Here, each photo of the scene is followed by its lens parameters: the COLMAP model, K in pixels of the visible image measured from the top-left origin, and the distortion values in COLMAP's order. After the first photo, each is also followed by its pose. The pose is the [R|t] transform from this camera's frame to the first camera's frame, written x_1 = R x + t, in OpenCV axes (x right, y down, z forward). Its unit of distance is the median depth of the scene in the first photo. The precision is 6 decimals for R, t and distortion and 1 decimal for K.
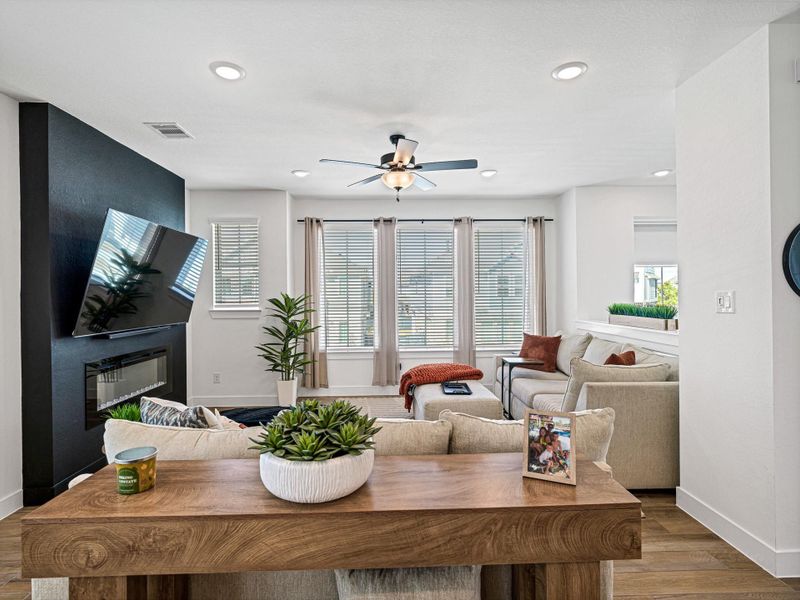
lens RADIAL K [[399.9, 0, 400.5], [0, 399.9, 295.6], [0, 0, 1]] dist [0.005698, -0.005036]
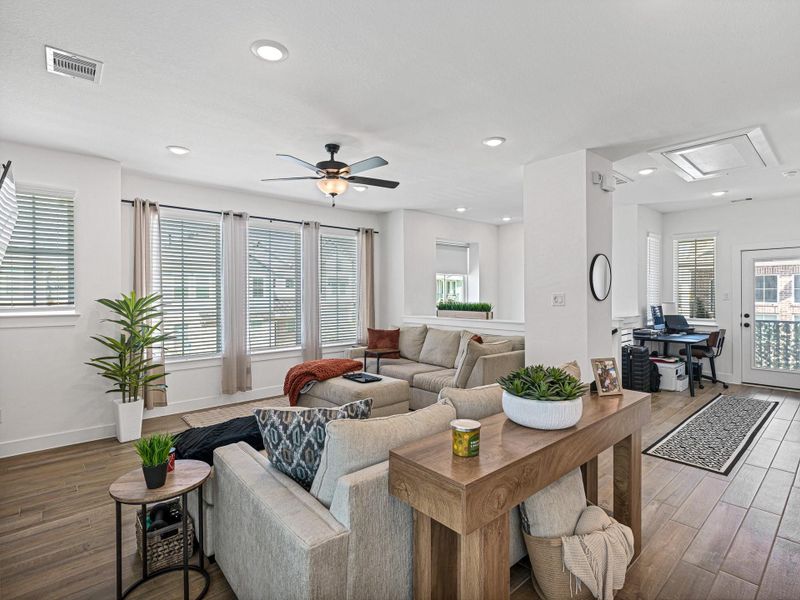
lens RADIAL K [[399.9, 0, 397.7], [0, 399.9, 295.8], [0, 0, 1]] dist [0.005698, -0.005036]
pose [[0.773583, 0.003234, 0.633686, -0.402071], [-0.001746, 0.999994, -0.002971, 0.002985], [-0.633692, 0.001192, 0.773585, 0.050057]]
